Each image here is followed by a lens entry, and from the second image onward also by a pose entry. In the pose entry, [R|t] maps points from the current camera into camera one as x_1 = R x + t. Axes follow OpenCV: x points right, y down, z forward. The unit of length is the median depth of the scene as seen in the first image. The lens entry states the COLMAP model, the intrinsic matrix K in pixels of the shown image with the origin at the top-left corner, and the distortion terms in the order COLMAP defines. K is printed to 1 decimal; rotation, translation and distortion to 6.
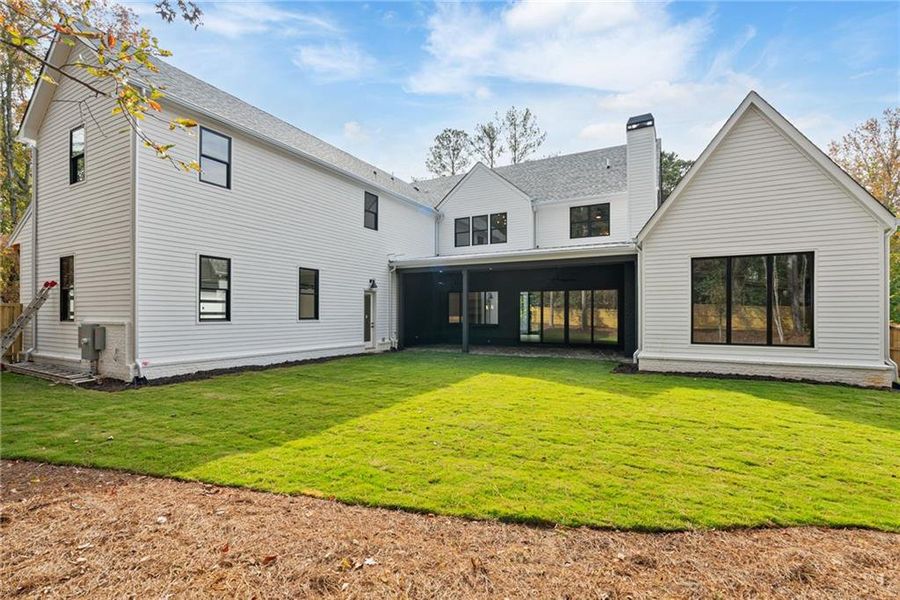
lens RADIAL K [[423.2, 0, 432.7], [0, 423.2, 310.9], [0, 0, 1]] dist [-0.007136, 0.002616]
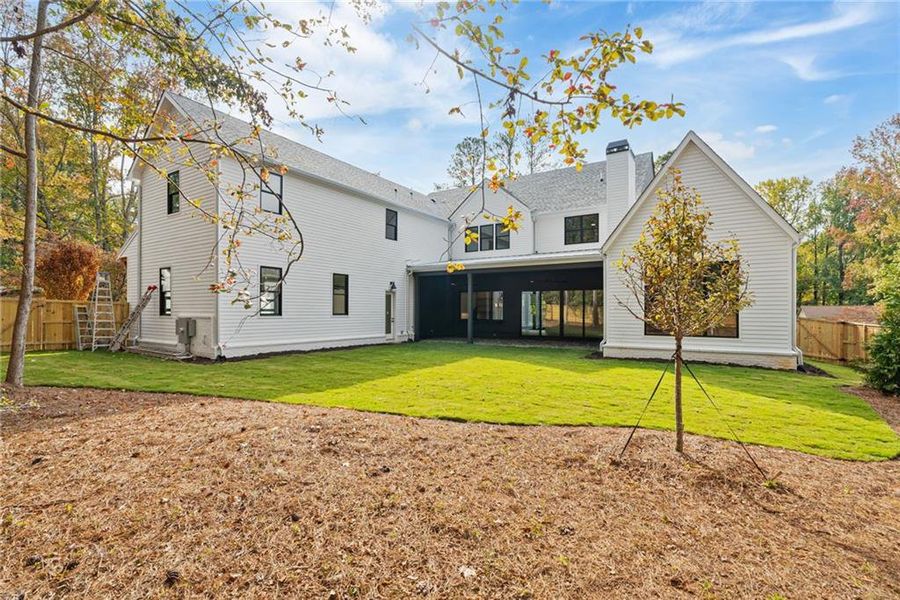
lens RADIAL K [[423.2, 0, 422.3], [0, 423.2, 308.6], [0, 0, 1]] dist [-0.007136, 0.002616]
pose [[0.995589, 0.000680, -0.093815, 0.062812], [-0.000579, 0.999999, 0.001111, -0.000061], [0.093816, -0.001051, 0.995589, -0.213689]]
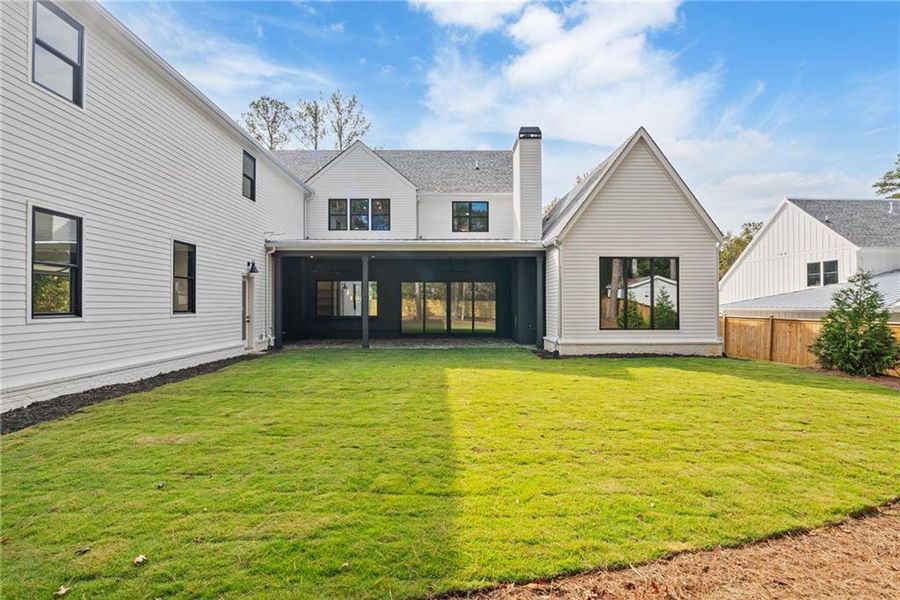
lens RADIAL K [[423.2, 0, 441.7], [0, 423.2, 298.8], [0, 0, 1]] dist [-0.007136, 0.002616]
pose [[0.863048, 0.004966, 0.505097, -0.271387], [-0.001015, 0.999967, -0.008096, 0.001227], [-0.505120, 0.006474, 0.863025, 0.152973]]
